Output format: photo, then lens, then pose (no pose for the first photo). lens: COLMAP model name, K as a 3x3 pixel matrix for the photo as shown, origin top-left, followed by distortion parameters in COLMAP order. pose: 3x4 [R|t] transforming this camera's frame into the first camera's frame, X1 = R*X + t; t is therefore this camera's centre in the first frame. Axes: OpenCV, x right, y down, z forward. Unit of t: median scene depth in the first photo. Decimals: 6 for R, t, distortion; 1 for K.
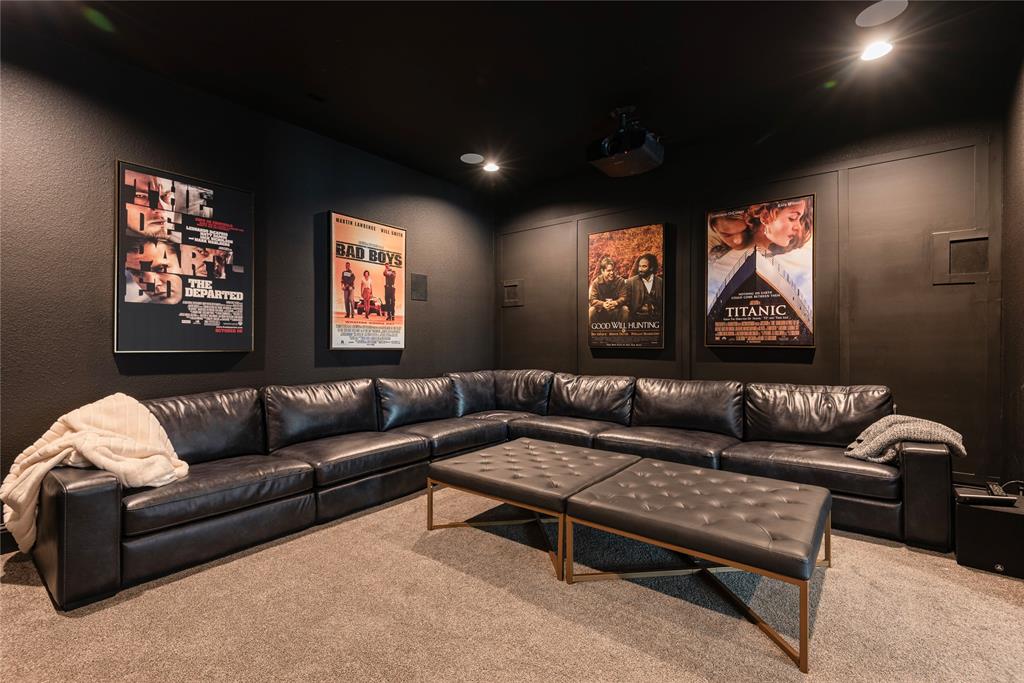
lens RADIAL K [[461.1, 0, 511.6], [0, 461.1, 340.0], [0, 0, 1]] dist [0.014879, -0.010133]
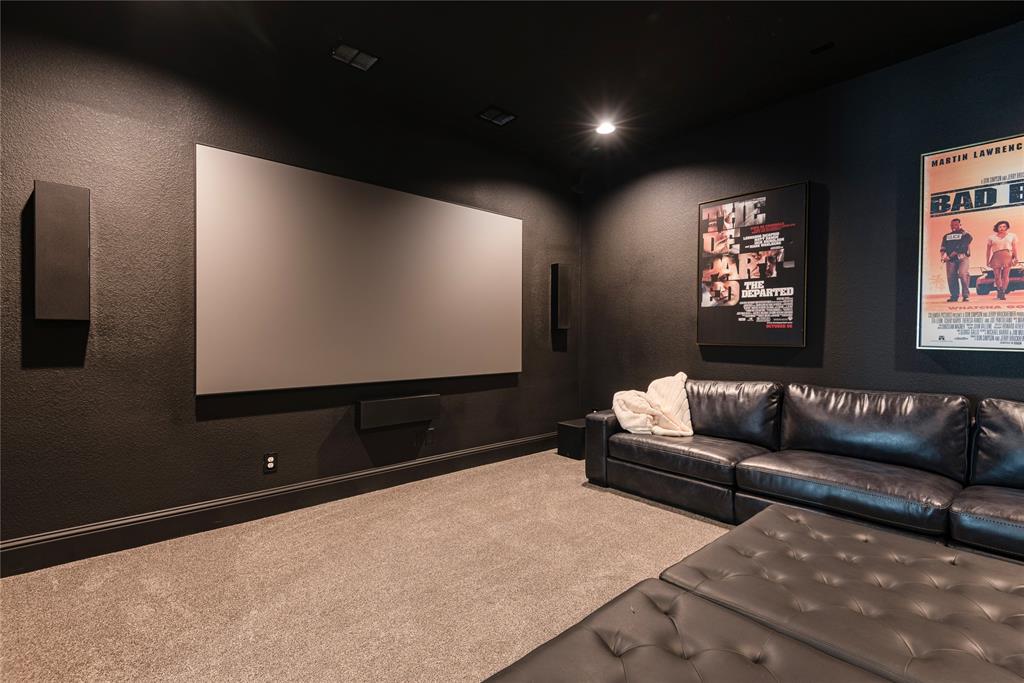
lens RADIAL K [[461.1, 0, 510.7], [0, 461.1, 340.7], [0, 0, 1]] dist [0.014879, -0.010133]
pose [[-0.184401, 0.008670, -0.982813, 0.536337], [-0.003694, 0.999948, 0.009514, 0.004995], [0.982844, 0.005384, -0.184359, 0.623286]]
